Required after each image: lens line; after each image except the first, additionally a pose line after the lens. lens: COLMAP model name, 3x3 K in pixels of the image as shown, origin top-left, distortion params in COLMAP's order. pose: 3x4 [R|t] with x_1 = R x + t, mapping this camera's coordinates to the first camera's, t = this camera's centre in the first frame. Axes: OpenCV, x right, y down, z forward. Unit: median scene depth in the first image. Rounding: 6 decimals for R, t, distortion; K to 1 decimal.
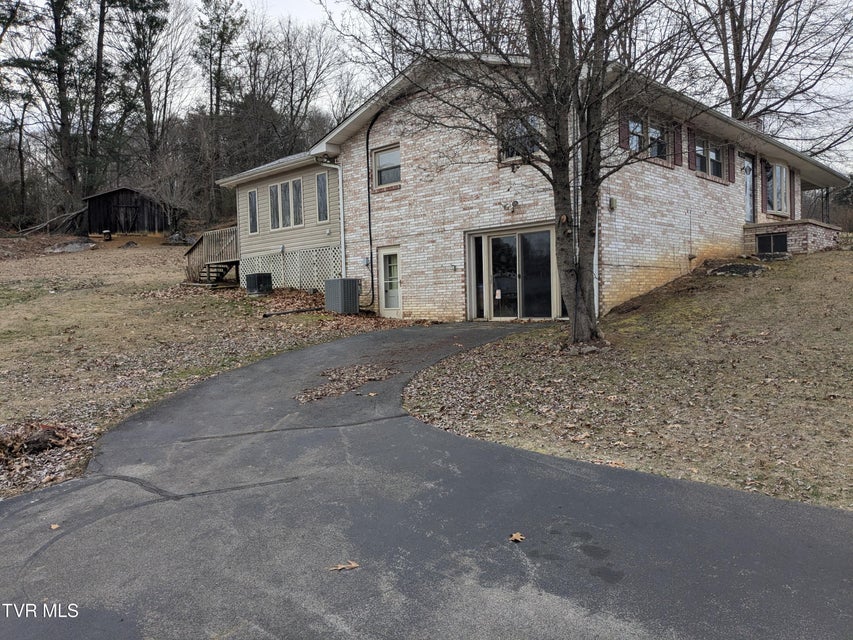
lens RADIAL K [[672.4, 0, 428.6], [0, 672.4, 318.9], [0, 0, 1]] dist [0.032156, -0.006835]
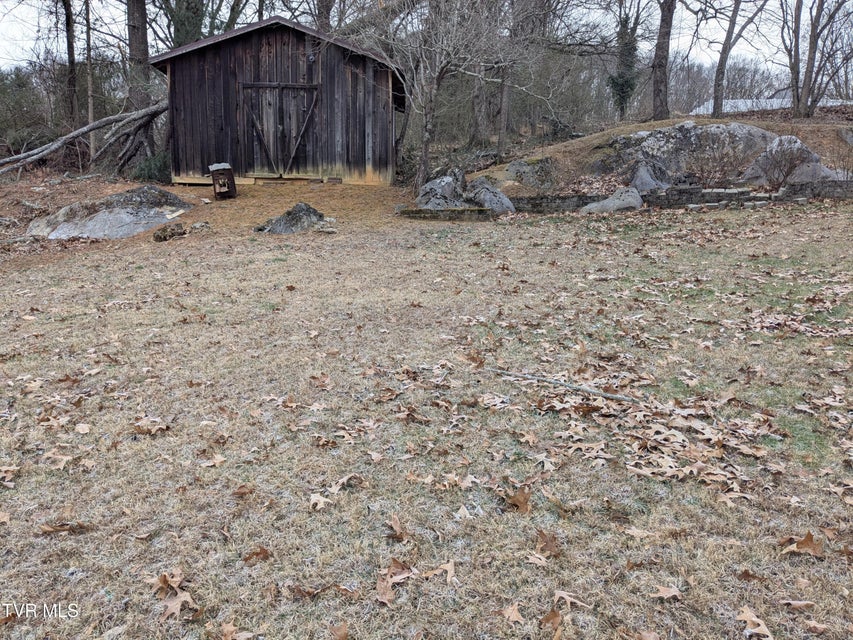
lens RADIAL K [[672.4, 0, 424.6], [0, 672.4, 320.3], [0, 0, 1]] dist [0.032156, -0.006835]
pose [[0.981242, 0.044495, -0.187574, -0.329959], [-0.028211, 0.995667, 0.088603, -0.091064], [0.190703, -0.081649, 0.978246, 0.723838]]
